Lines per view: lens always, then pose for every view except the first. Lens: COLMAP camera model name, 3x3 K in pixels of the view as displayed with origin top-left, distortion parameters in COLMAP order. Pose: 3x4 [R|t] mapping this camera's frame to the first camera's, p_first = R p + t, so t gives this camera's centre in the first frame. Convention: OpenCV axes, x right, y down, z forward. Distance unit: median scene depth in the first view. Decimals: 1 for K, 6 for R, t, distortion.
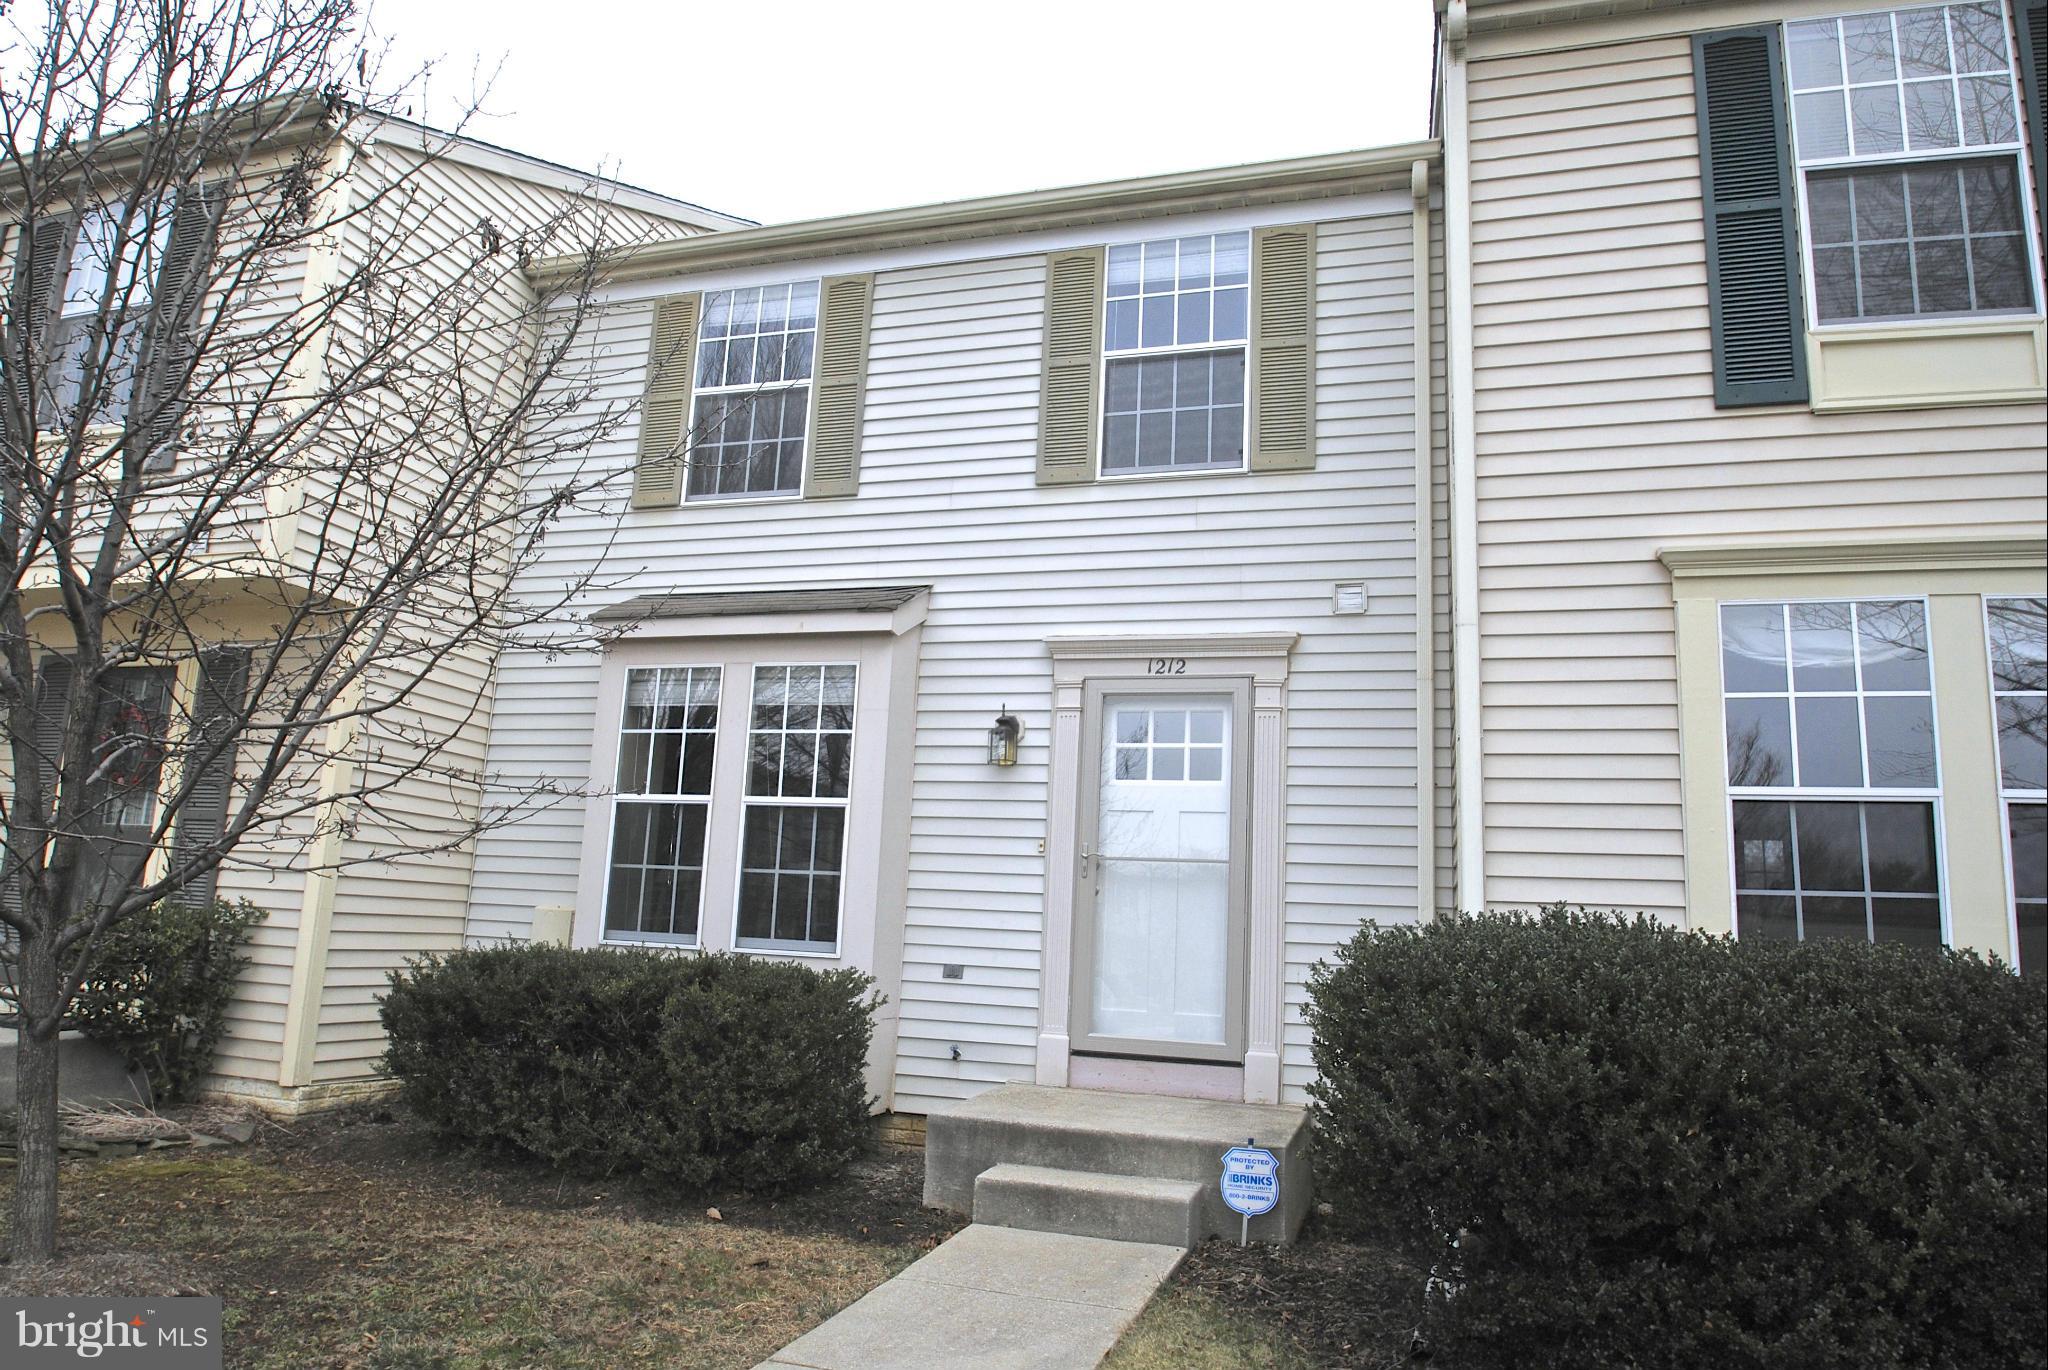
lens RADIAL K [[1298.7, 0, 1007.7], [0, 1298.7, 701.7], [0, 0, 1]] dist [-0.030400, -0.003354]
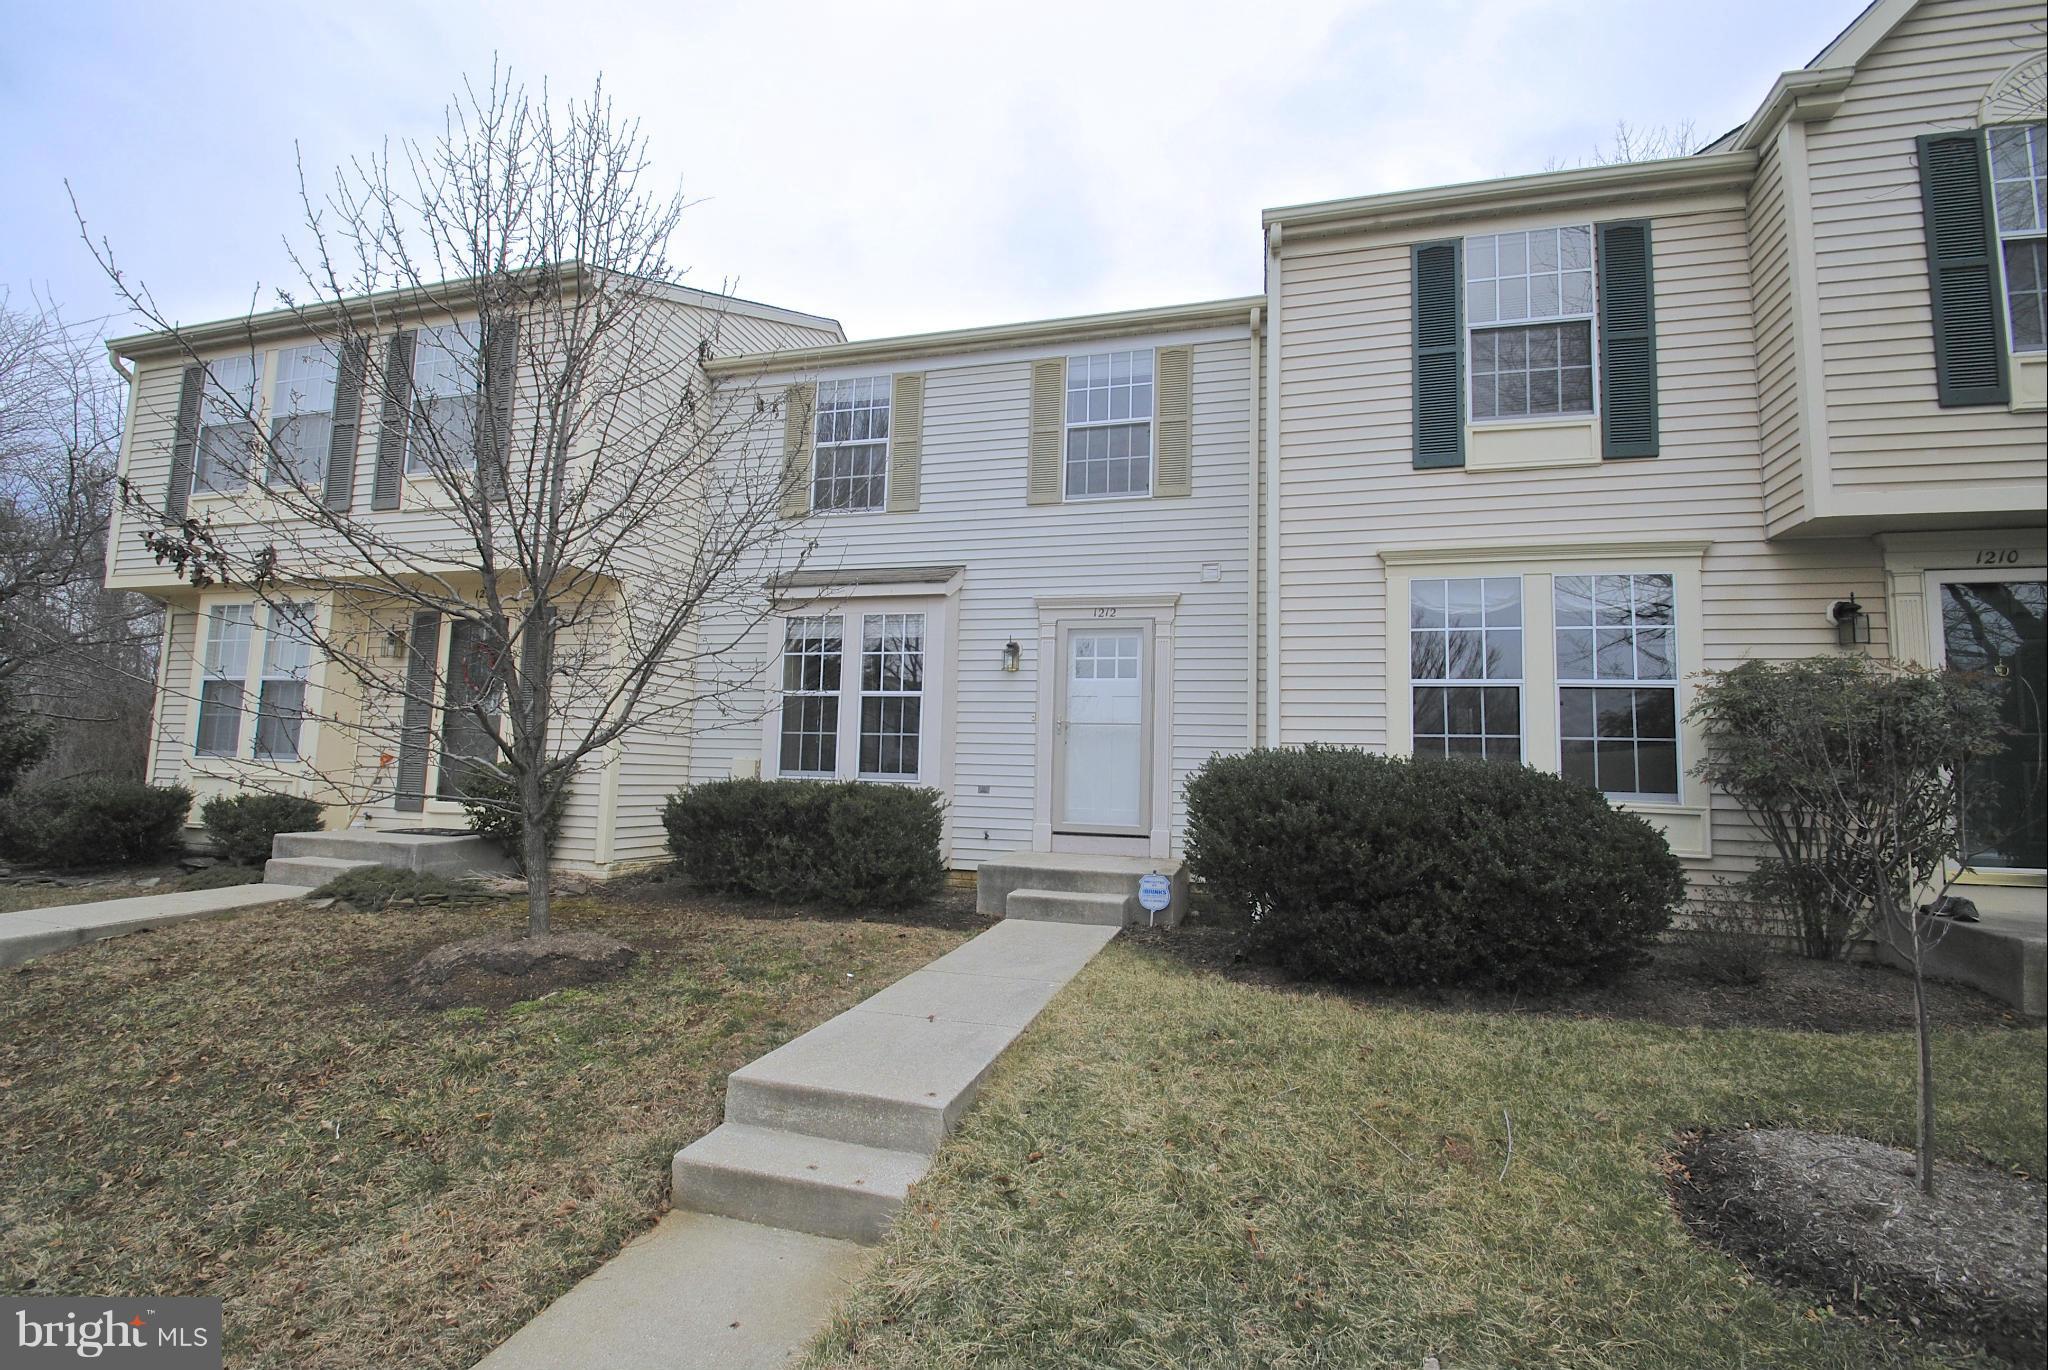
lens RADIAL K [[896.8, 0, 1011.8], [0, 896.8, 695.4], [0, 0, 1]] dist [0.015971, -0.020909]
pose [[0.999377, -0.015162, 0.031886, -0.042833], [0.012434, 0.996383, 0.084057, -0.019992], [-0.033045, -0.083608, 0.995951, -0.202983]]
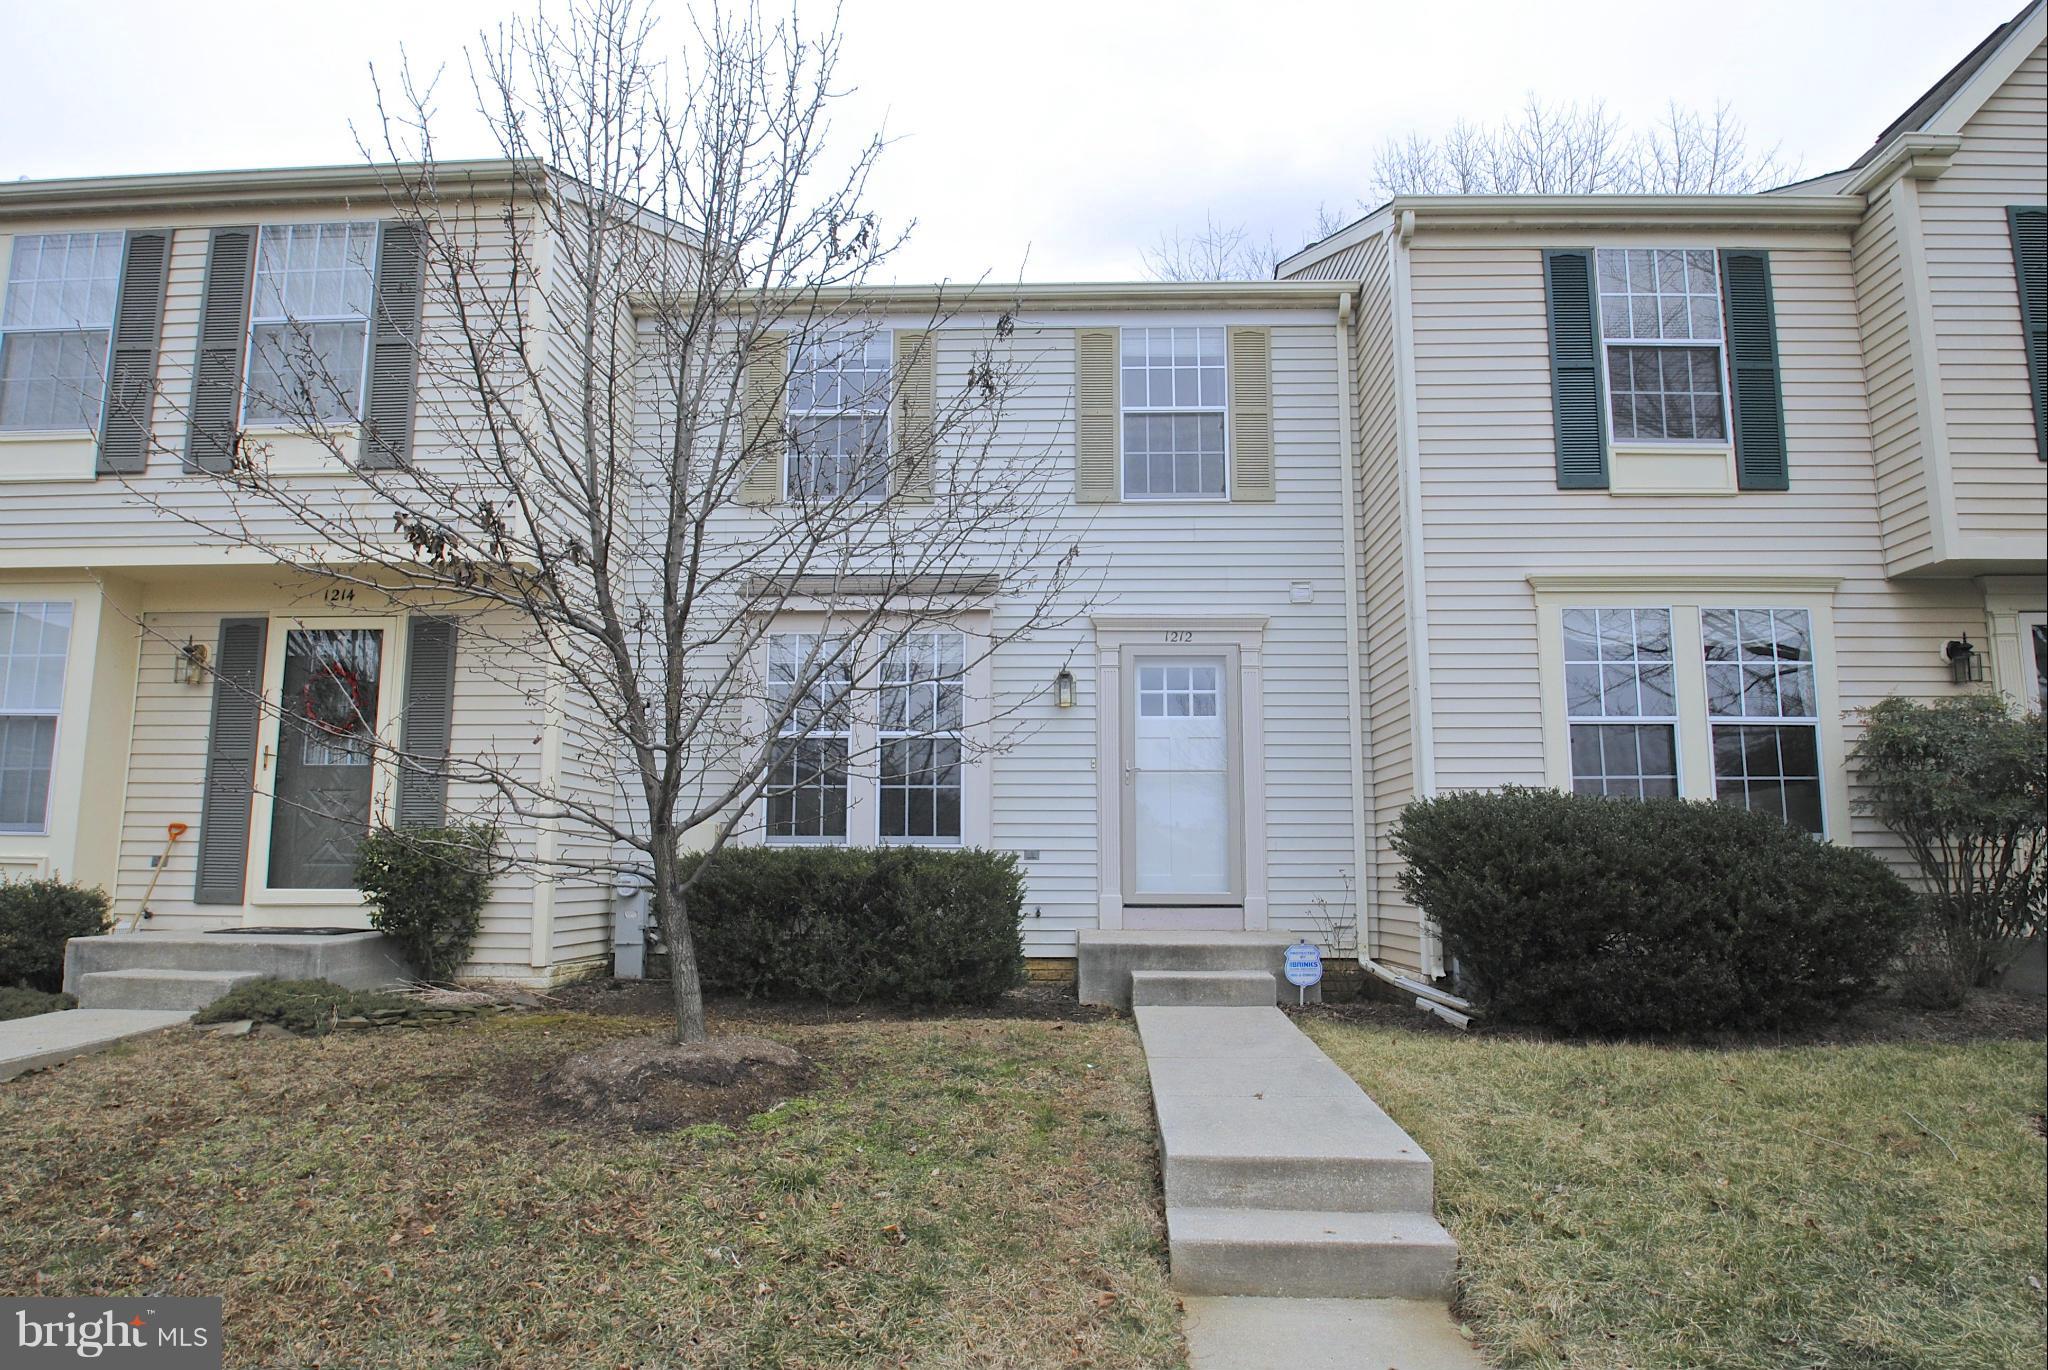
lens RADIAL K [[1219.4, 0, 1031.4], [0, 1219.4, 695.8], [0, 0, 1]] dist [-0.008766, -0.027990]
pose [[0.963745, -0.006648, 0.266741, -0.407493], [-0.005208, 0.999031, 0.043713, -0.020600], [-0.266773, -0.043517, 0.962776, -0.264861]]
